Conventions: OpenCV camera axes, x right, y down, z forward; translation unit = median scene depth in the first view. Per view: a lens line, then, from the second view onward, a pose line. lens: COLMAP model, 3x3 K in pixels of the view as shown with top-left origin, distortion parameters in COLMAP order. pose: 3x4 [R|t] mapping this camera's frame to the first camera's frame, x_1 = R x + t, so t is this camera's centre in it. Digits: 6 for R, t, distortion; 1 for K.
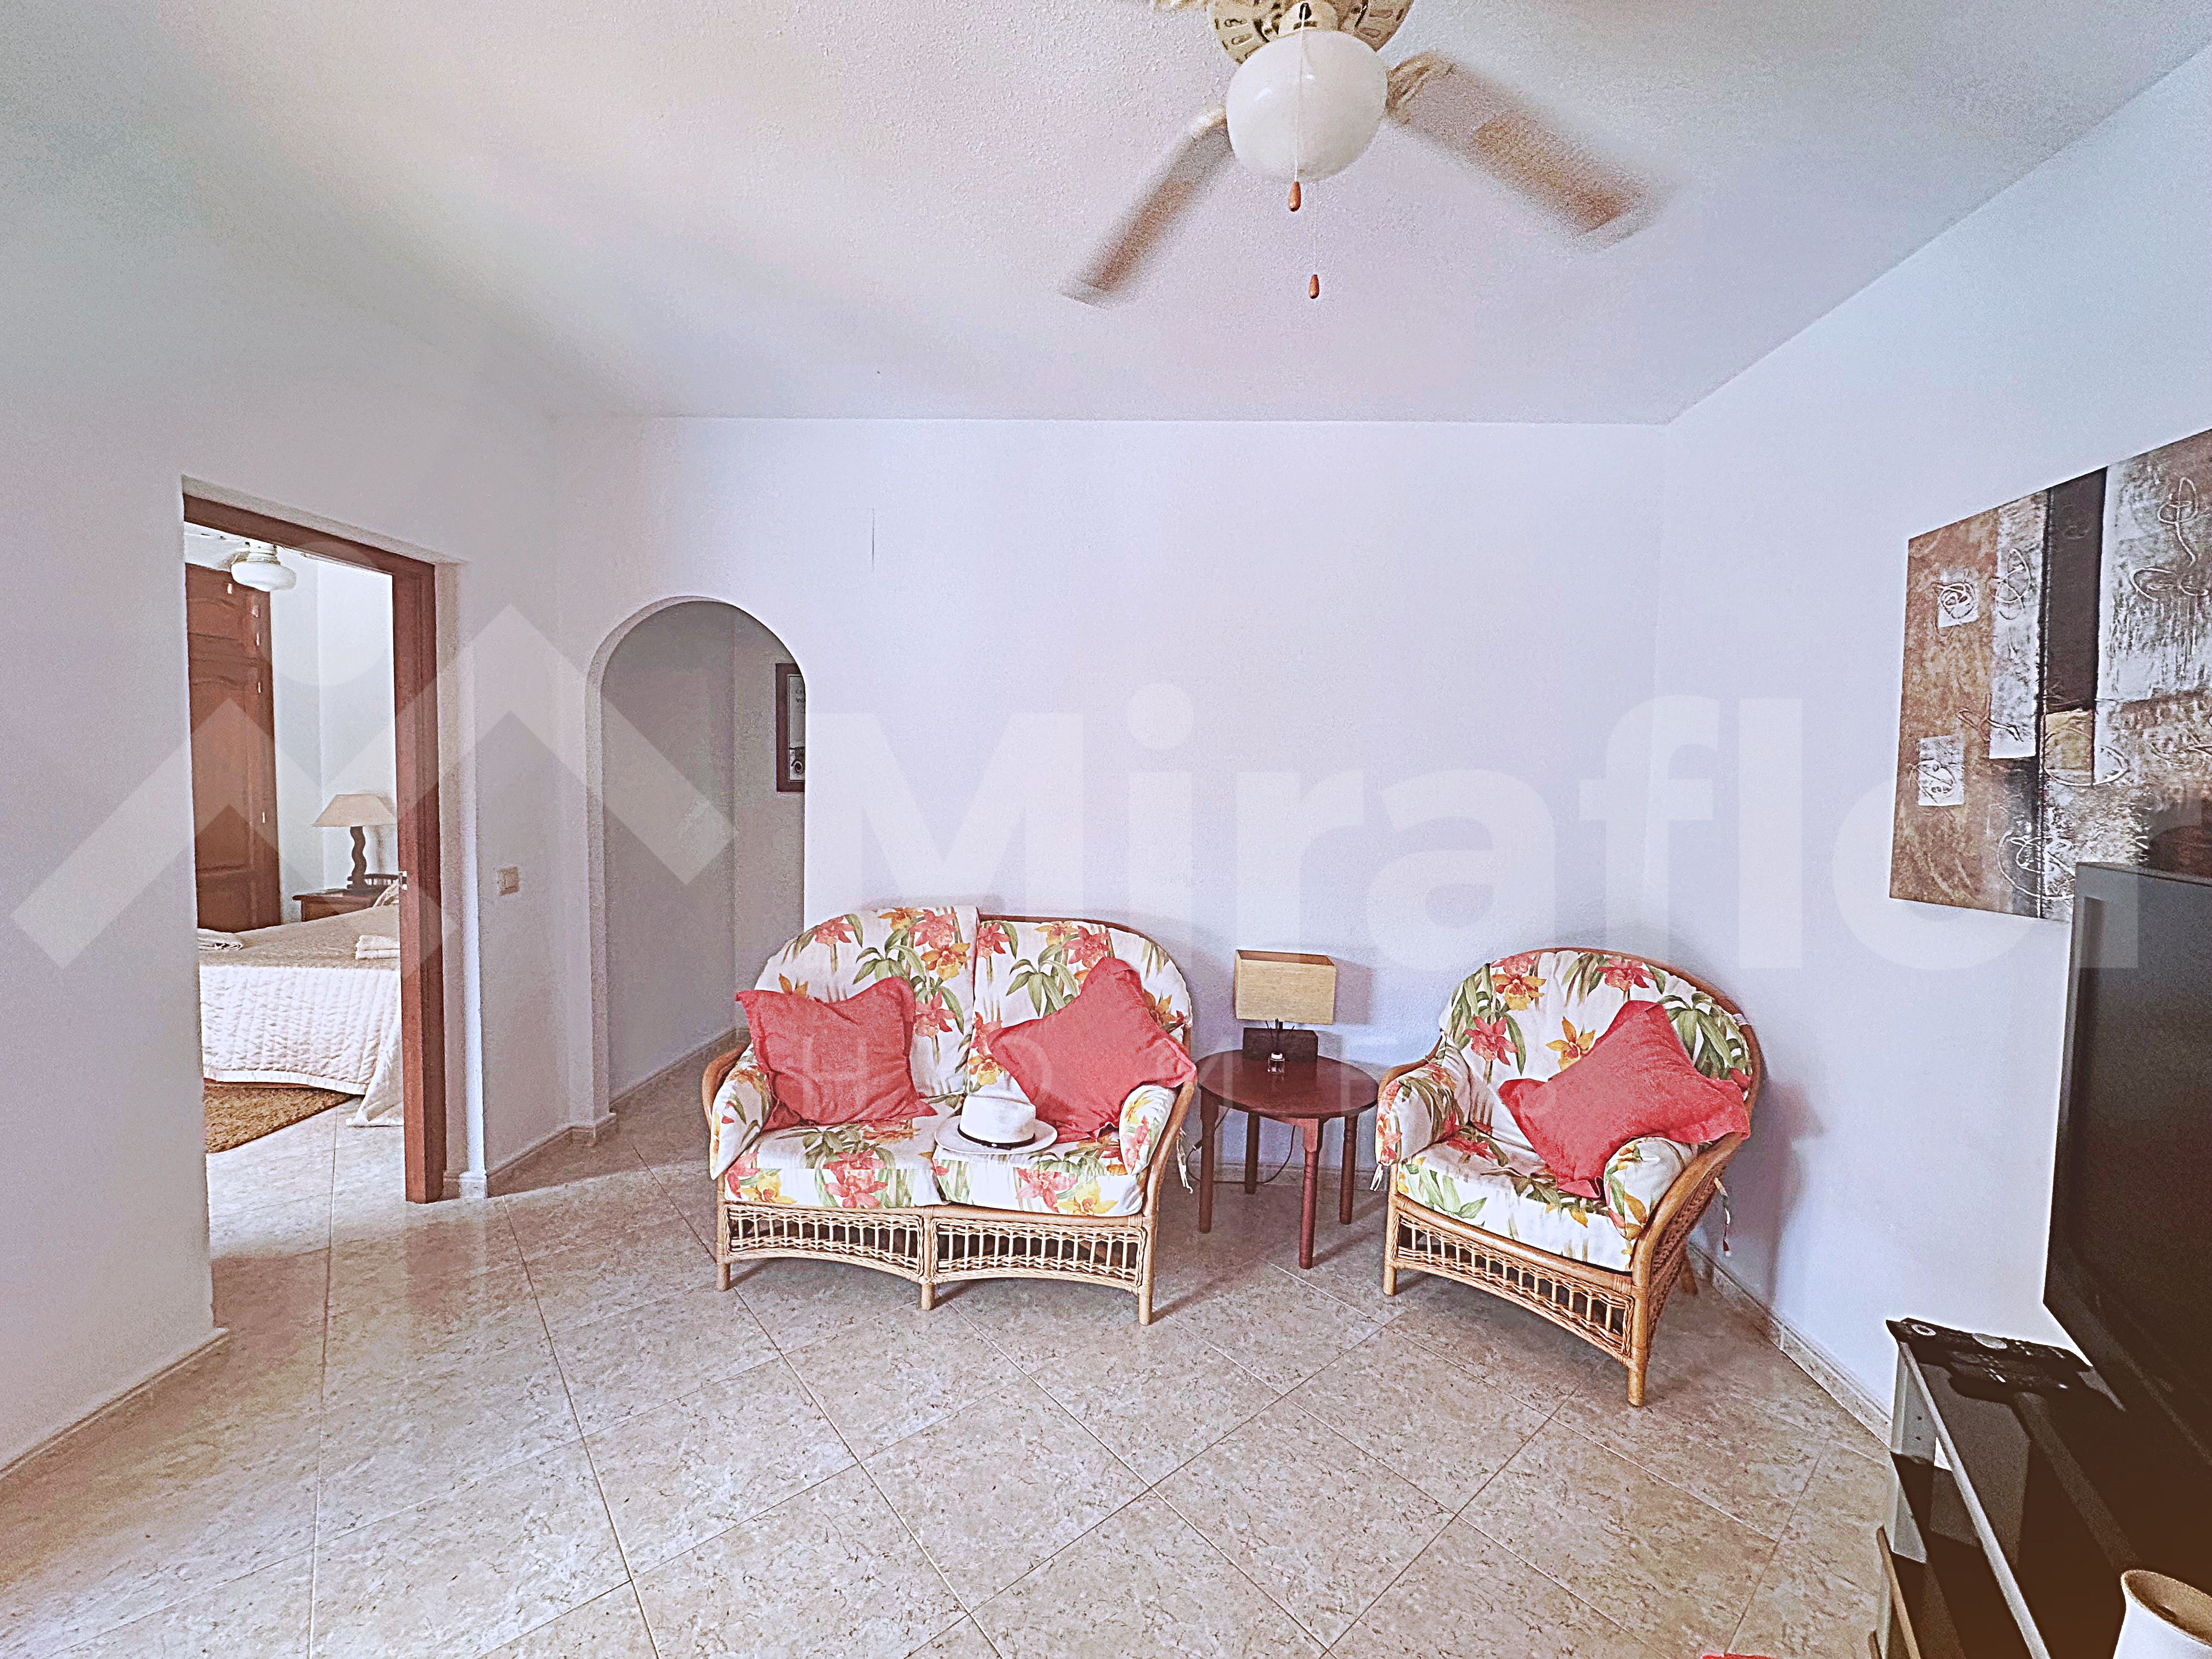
lens RADIAL K [[878.4, 0, 1126.3], [0, 878.4, 827.1], [0, 0, 1]] dist [-0.009585, 0.001633]
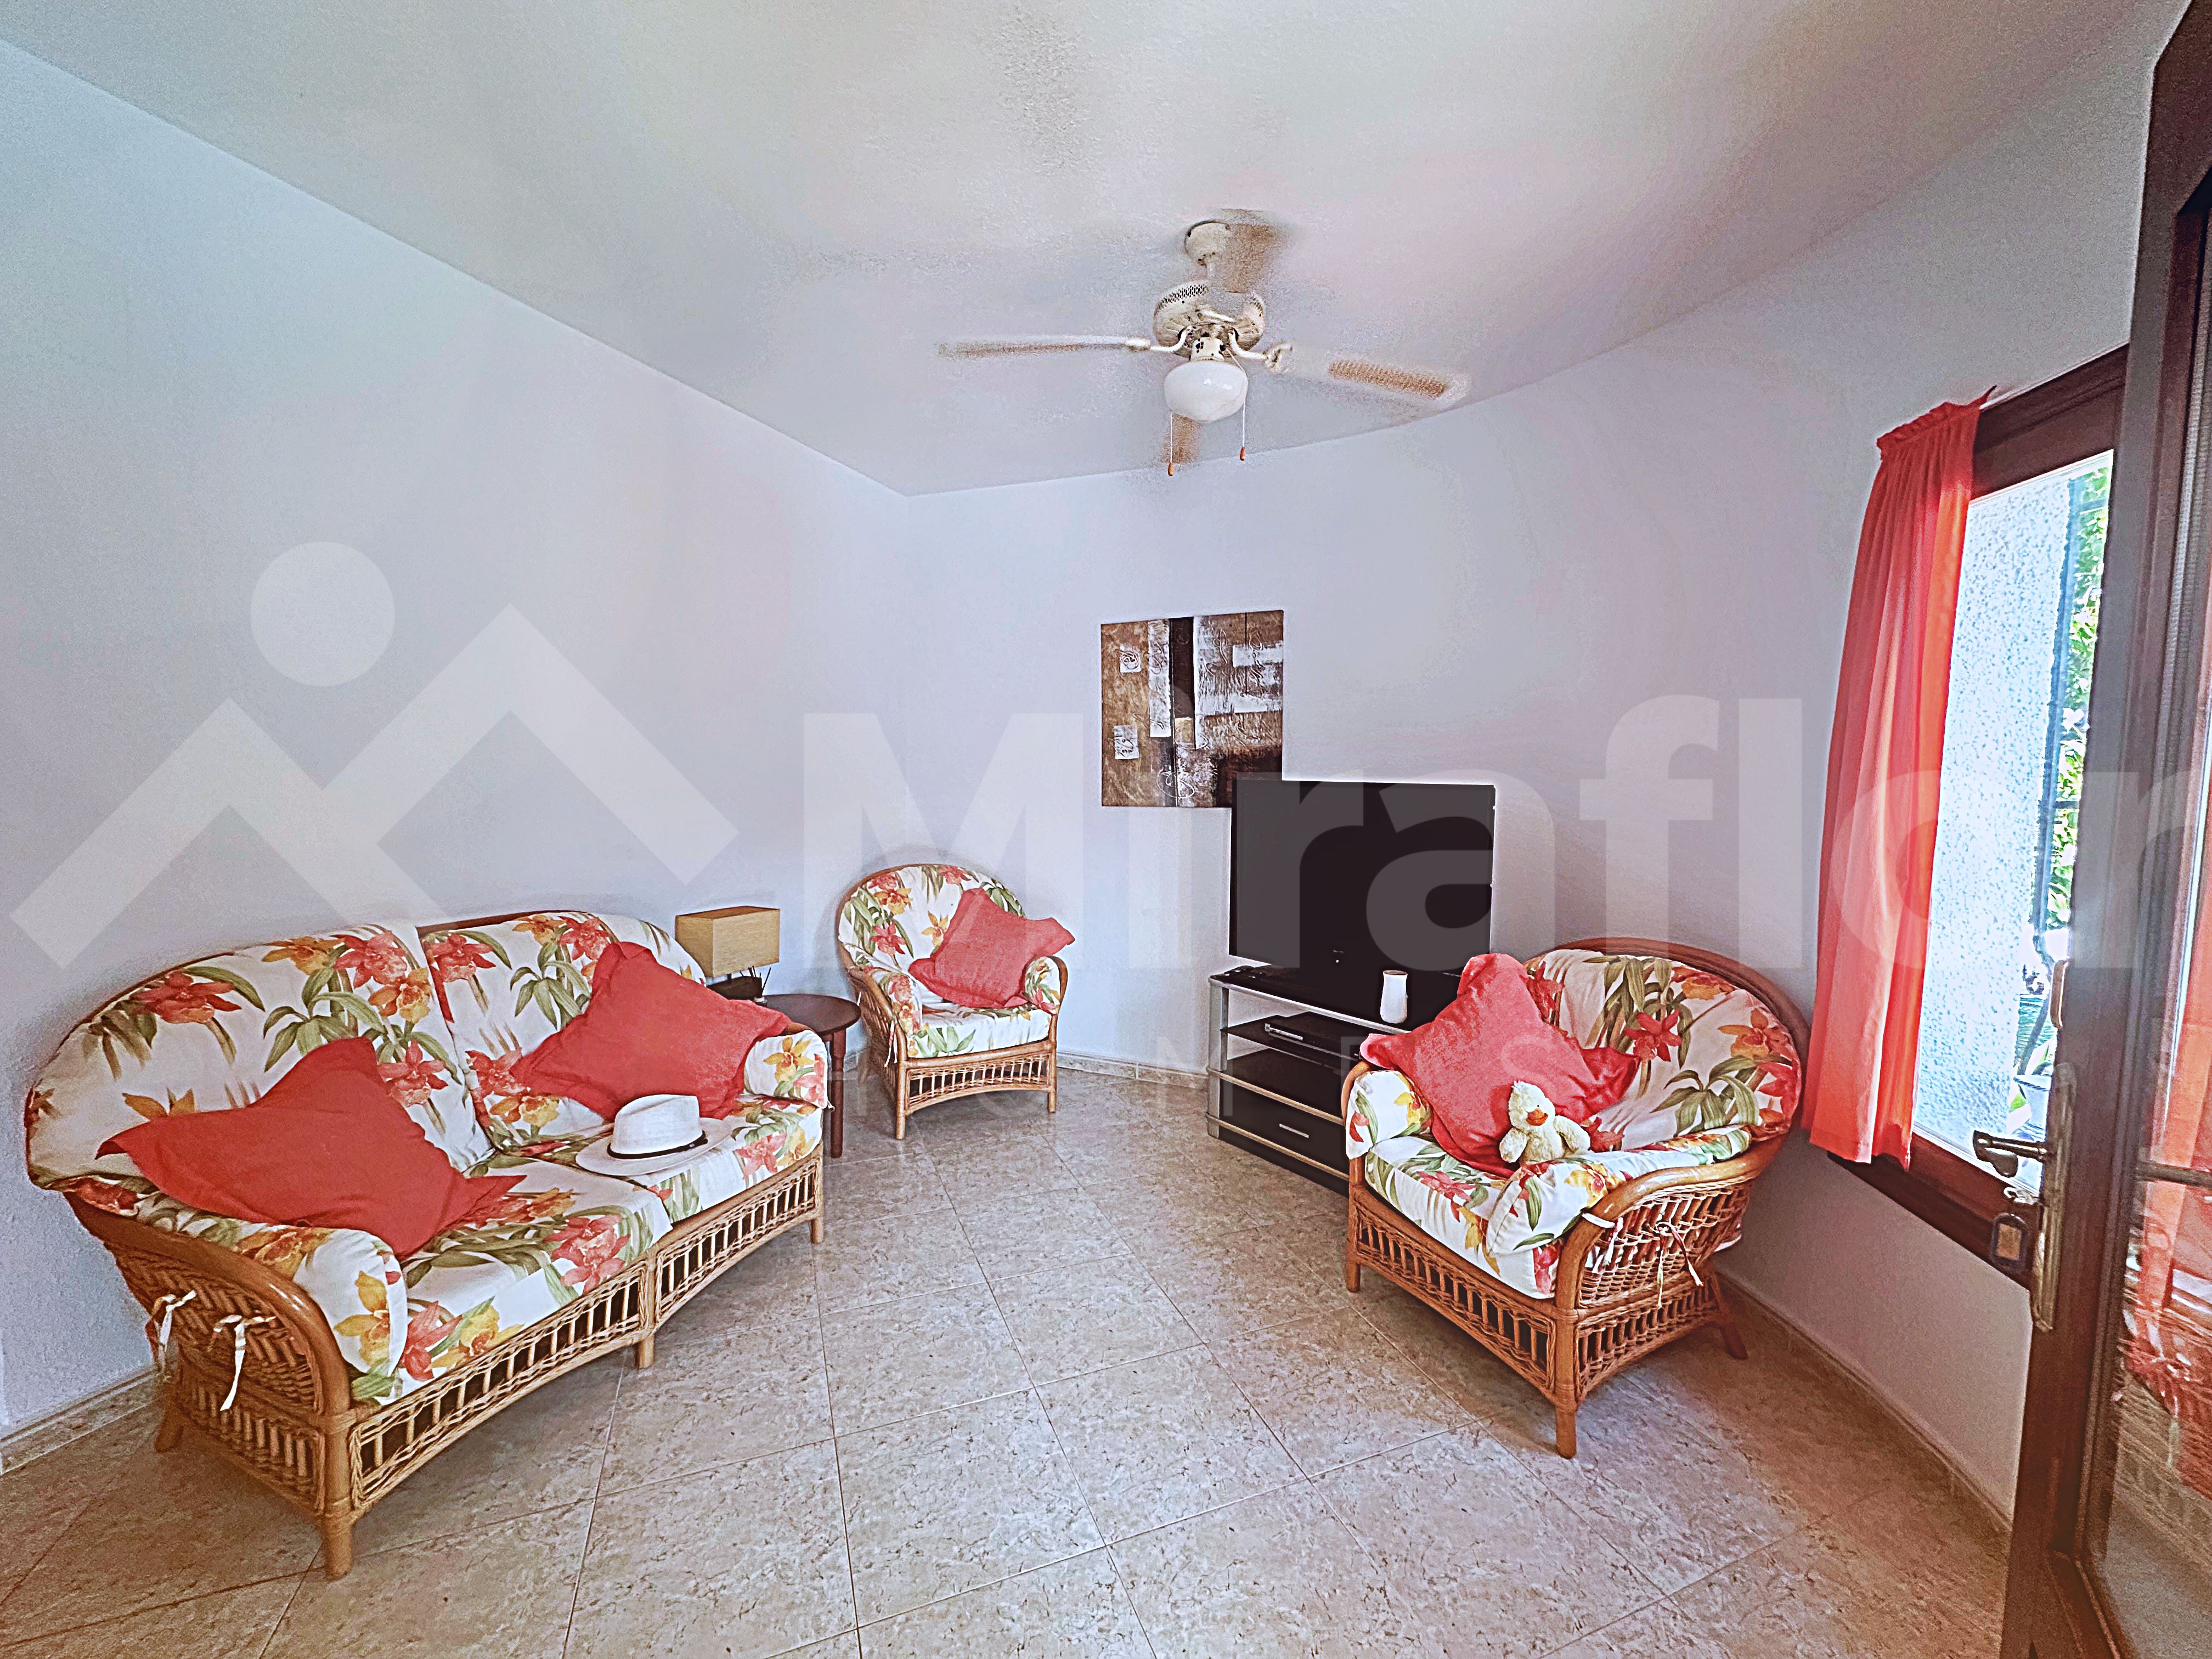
lens RADIAL K [[878.4, 0, 1075.6], [0, 878.4, 817.3], [0, 0, 1]] dist [-0.009585, 0.001633]
pose [[0.350539, -0.075103, 0.933532, -0.852682], [0.044673, 0.996986, 0.063433, -0.018935], [-0.935482, 0.019467, 0.352837, 0.302097]]
